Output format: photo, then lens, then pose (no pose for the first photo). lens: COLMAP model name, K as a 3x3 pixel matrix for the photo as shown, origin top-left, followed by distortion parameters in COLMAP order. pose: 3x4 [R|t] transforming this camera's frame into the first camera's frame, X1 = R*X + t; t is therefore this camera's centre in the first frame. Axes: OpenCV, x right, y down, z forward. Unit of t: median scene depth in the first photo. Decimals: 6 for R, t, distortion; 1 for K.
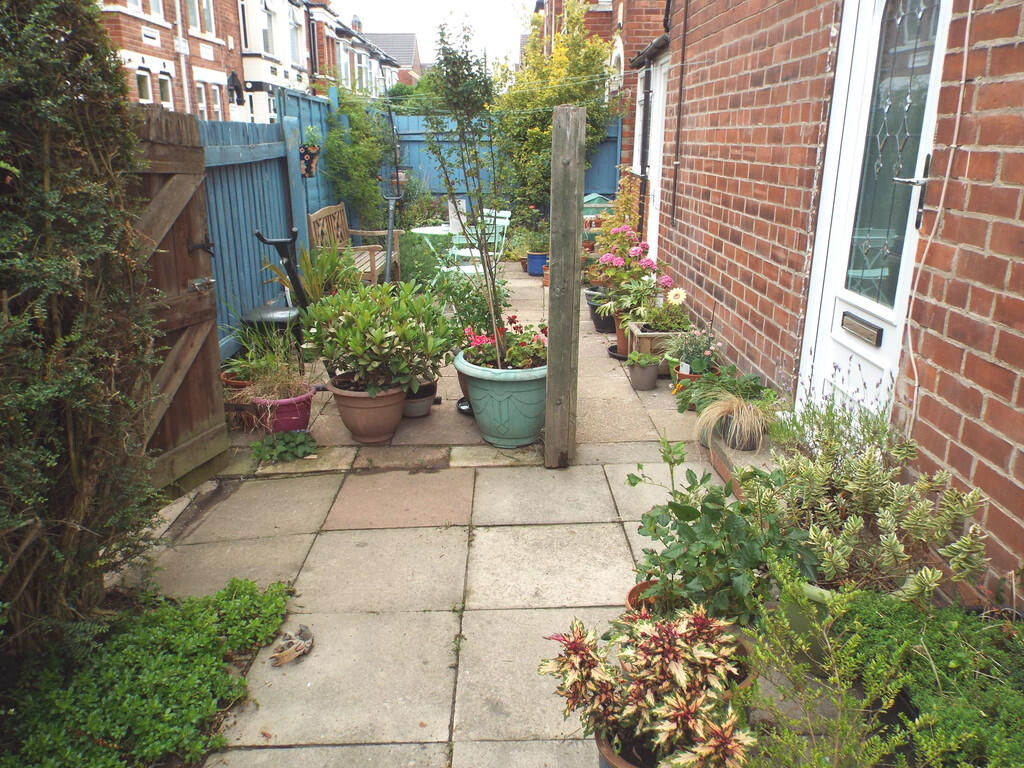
lens RADIAL K [[778.2, 0, 509.7], [0, 778.2, 382.3], [0, 0, 1]] dist [0.016736, 0.004749]
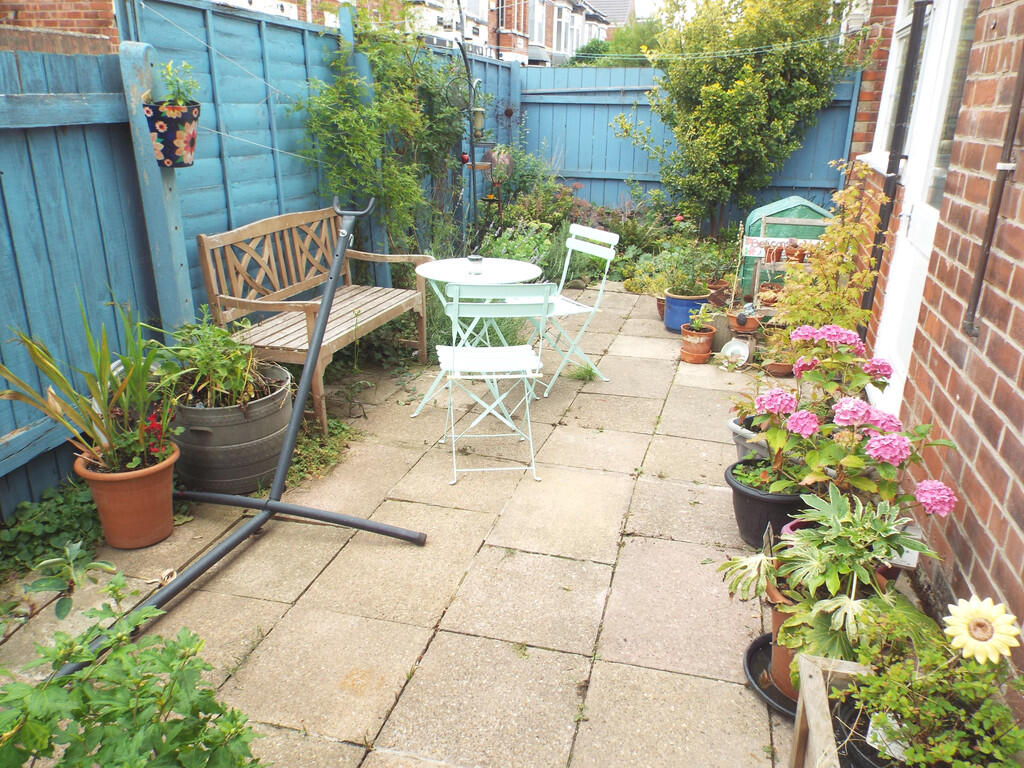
lens RADIAL K [[778.2, 0, 516.7], [0, 778.2, 386.6], [0, 0, 1]] dist [0.016736, 0.004749]
pose [[0.966710, 0.100264, -0.235412, 0.050966], [-0.089764, 0.994447, 0.054930, -0.099043], [0.239612, -0.031970, 0.970342, 0.326883]]
